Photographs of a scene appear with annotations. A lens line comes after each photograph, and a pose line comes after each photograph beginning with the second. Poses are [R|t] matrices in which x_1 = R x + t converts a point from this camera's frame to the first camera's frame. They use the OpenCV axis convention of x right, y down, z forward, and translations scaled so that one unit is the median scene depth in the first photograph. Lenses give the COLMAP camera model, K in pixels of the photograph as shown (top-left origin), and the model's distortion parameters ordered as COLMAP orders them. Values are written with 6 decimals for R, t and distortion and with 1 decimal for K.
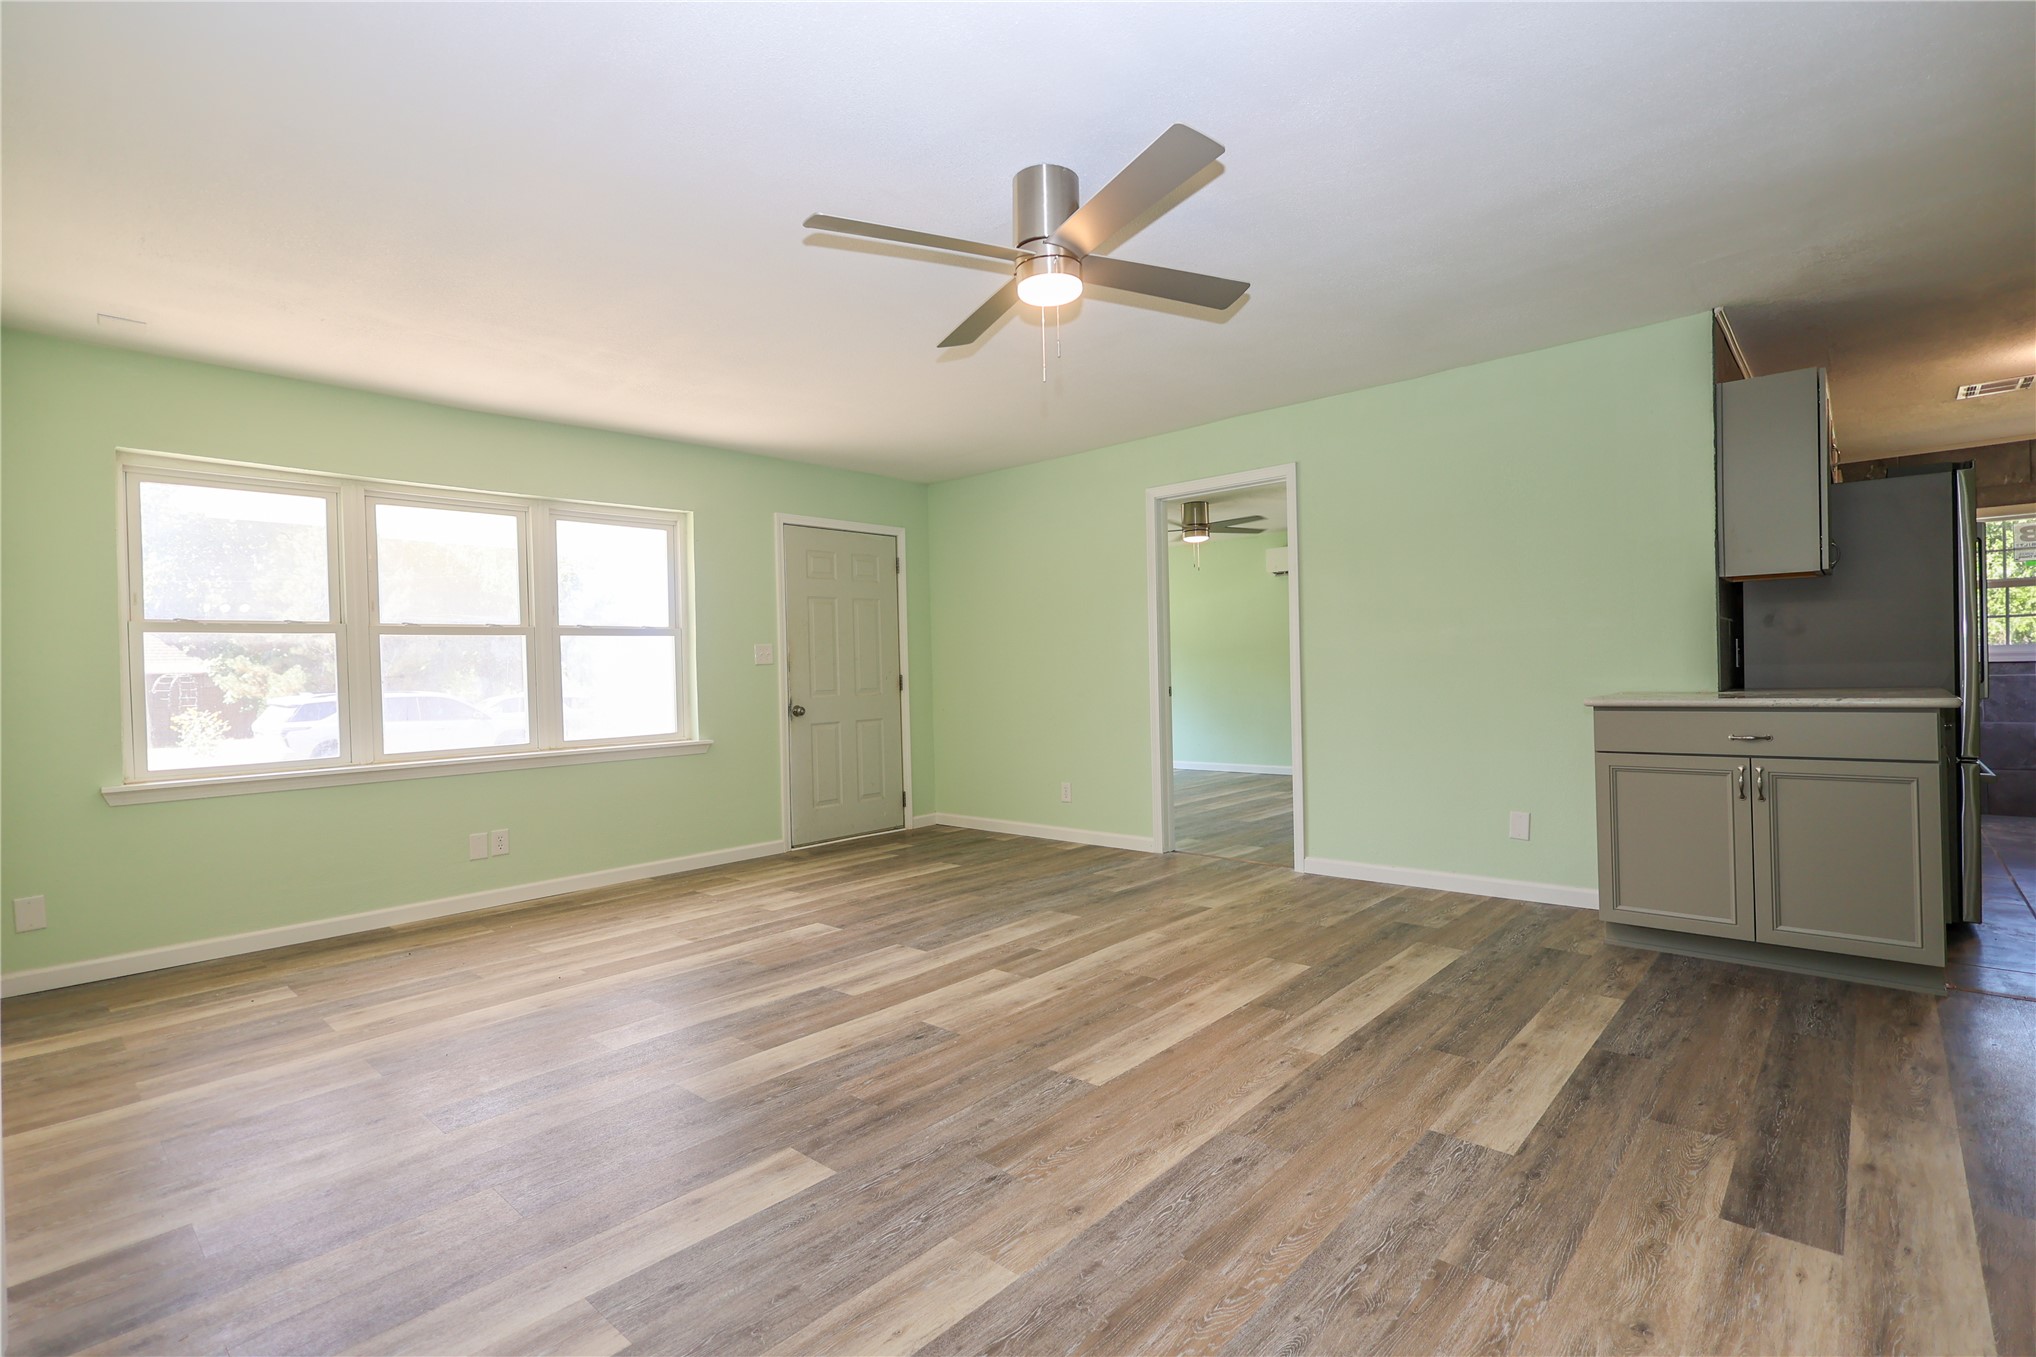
lens RADIAL K [[939.7, 0, 1030.6], [0, 939.7, 671.5], [0, 0, 1]] dist [-0.002998, 0.001025]
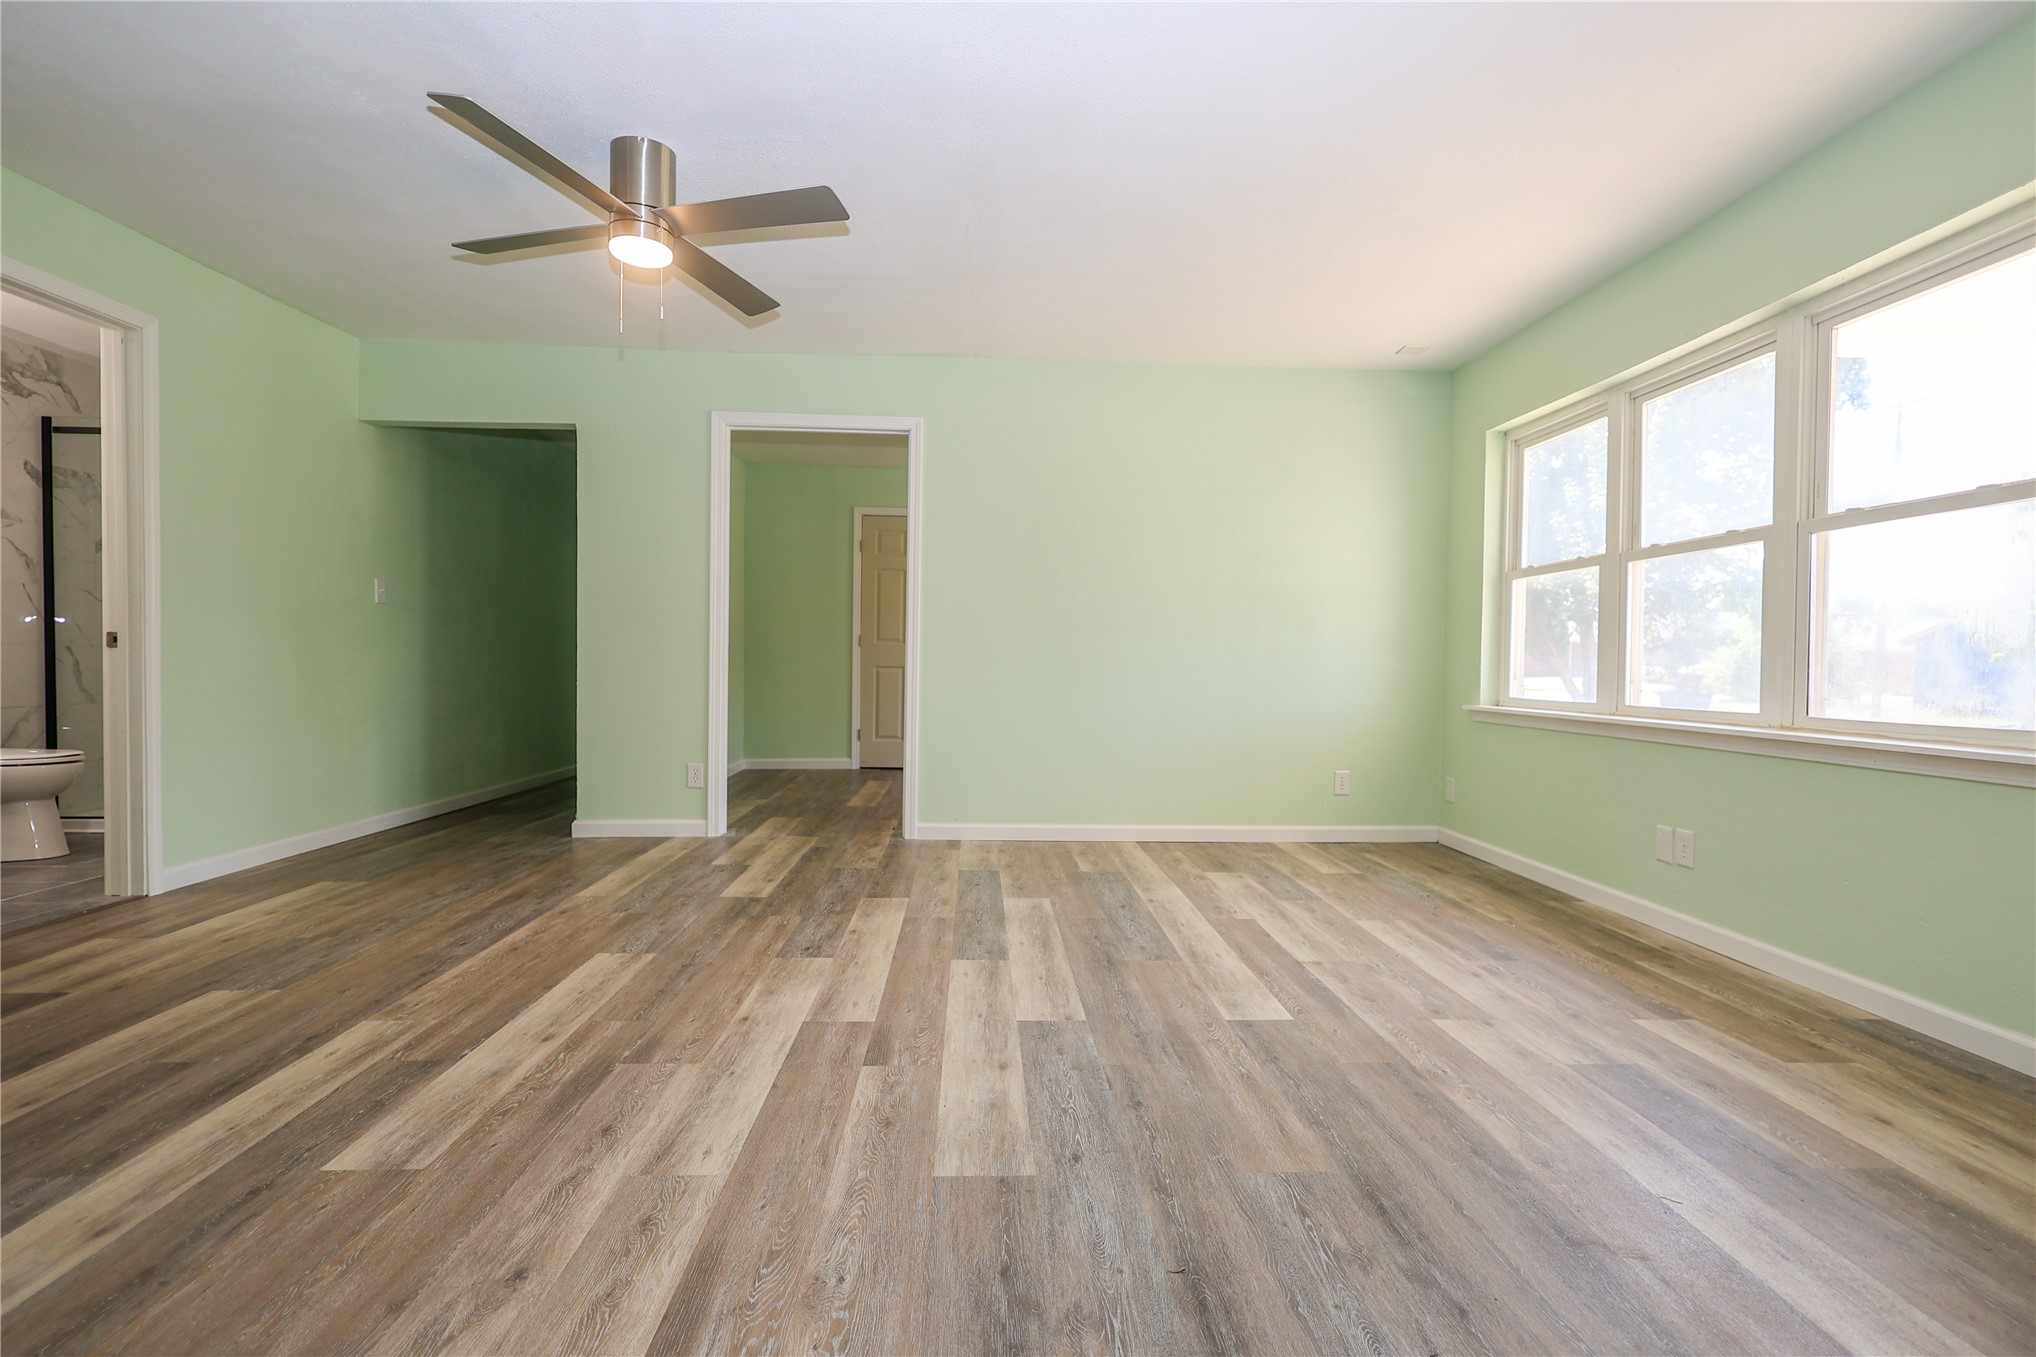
lens RADIAL K [[939.7, 0, 1022.8], [0, 939.7, 679.4], [0, 0, 1]] dist [-0.002998, 0.001025]
pose [[-0.709863, 0.032036, -0.703611, 0.453172], [0.007181, 0.999242, 0.038252, 0.045919], [0.704303, 0.022101, -0.709555, 1.942086]]
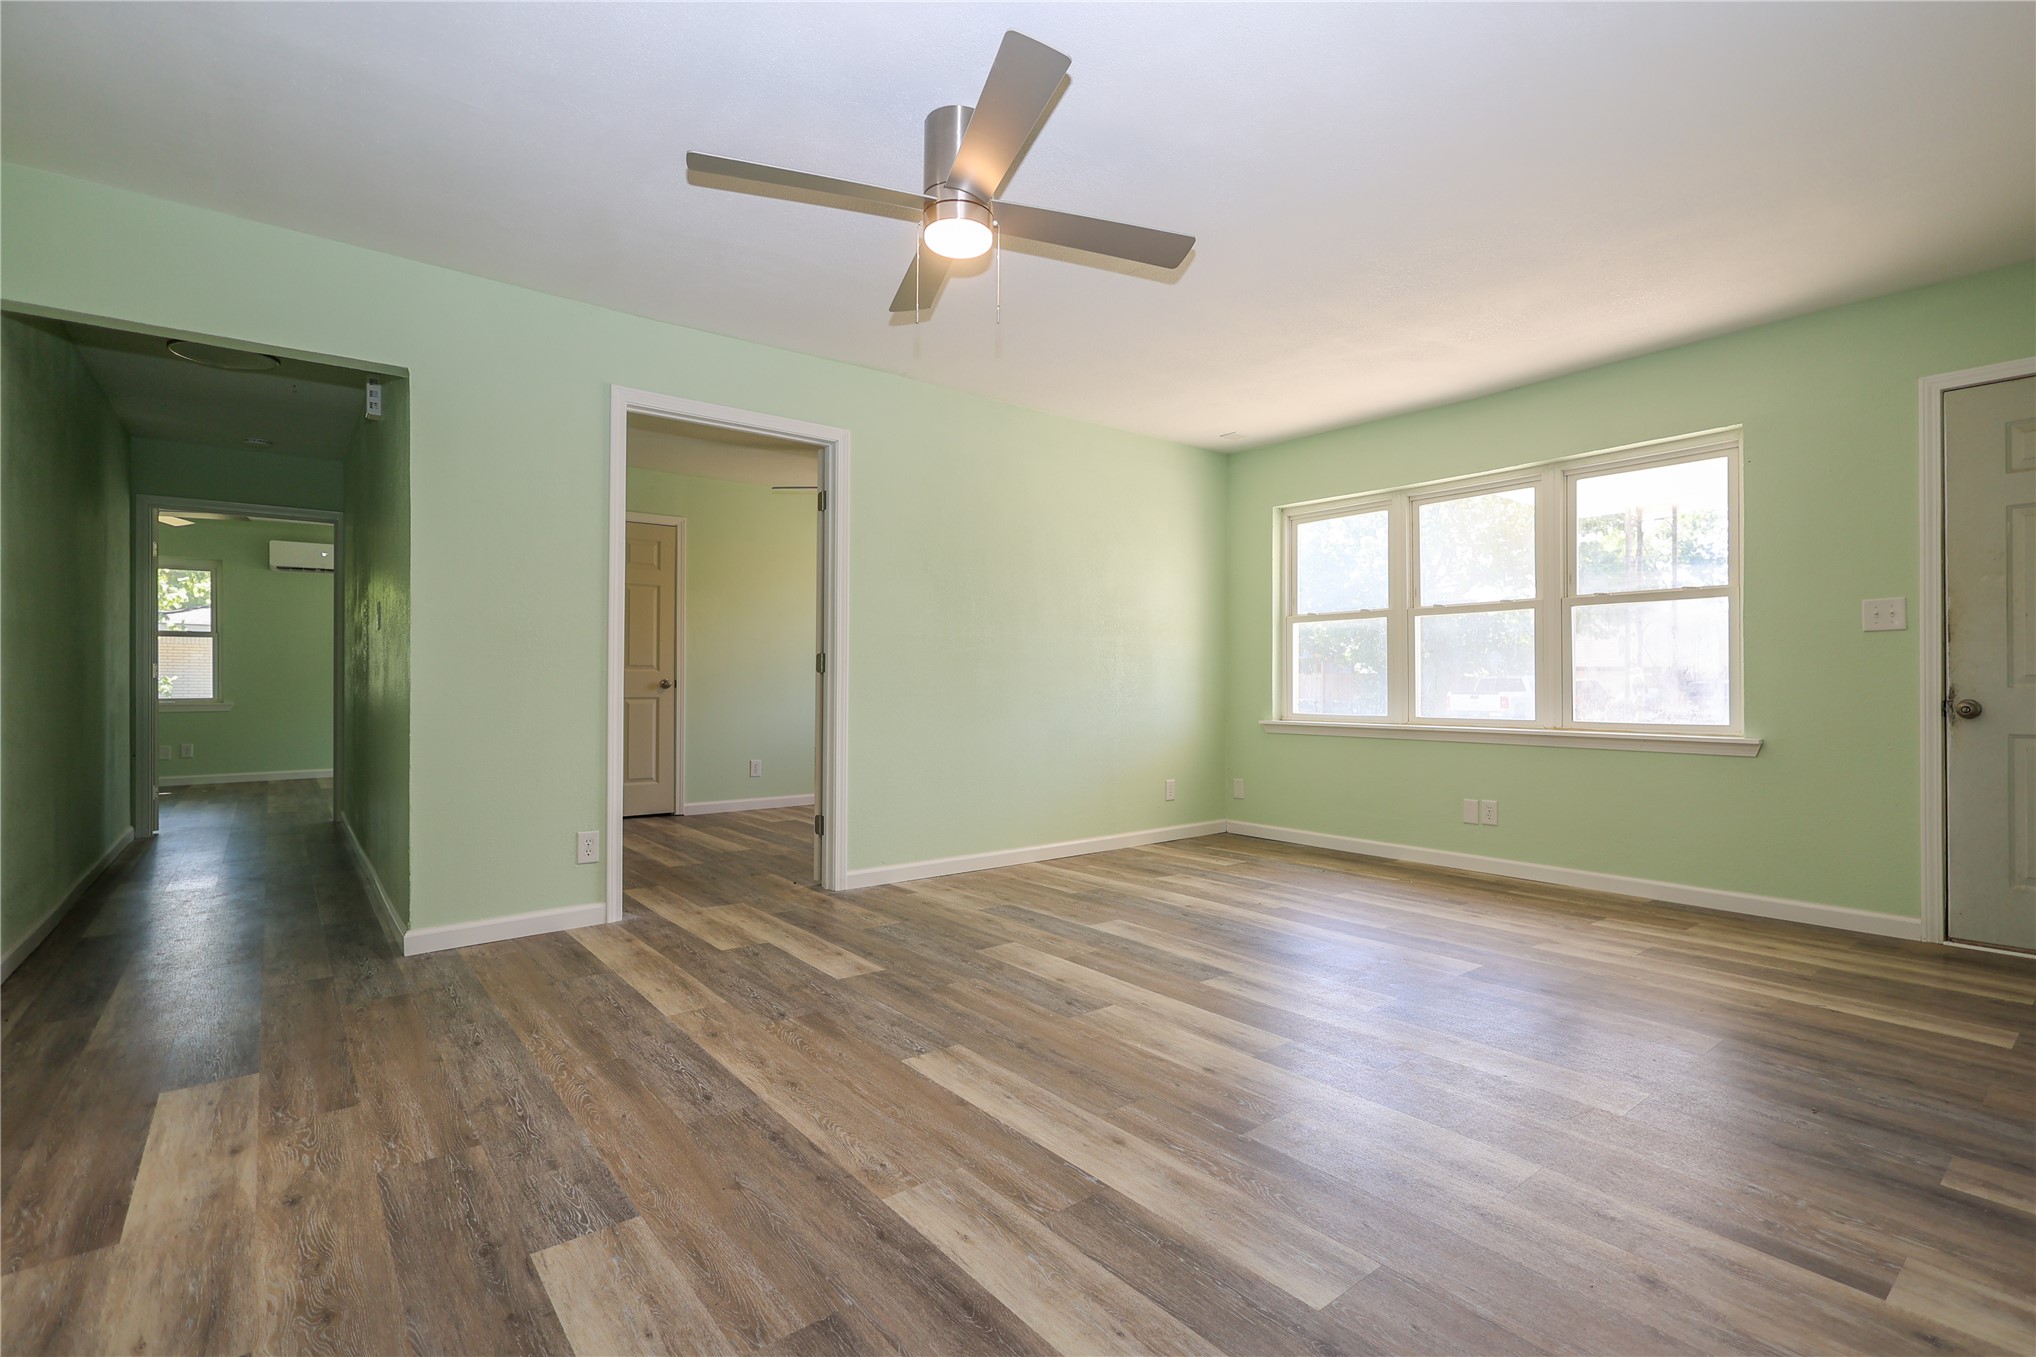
lens RADIAL K [[939.7, 0, 1034.6], [0, 939.7, 679.6], [0, 0, 1]] dist [-0.002998, 0.001025]
pose [[-0.154962, 0.024165, -0.987625, 0.890295], [0.004744, 0.999707, 0.023716, 0.016248], [0.987909, -0.001010, -0.155031, 1.132192]]
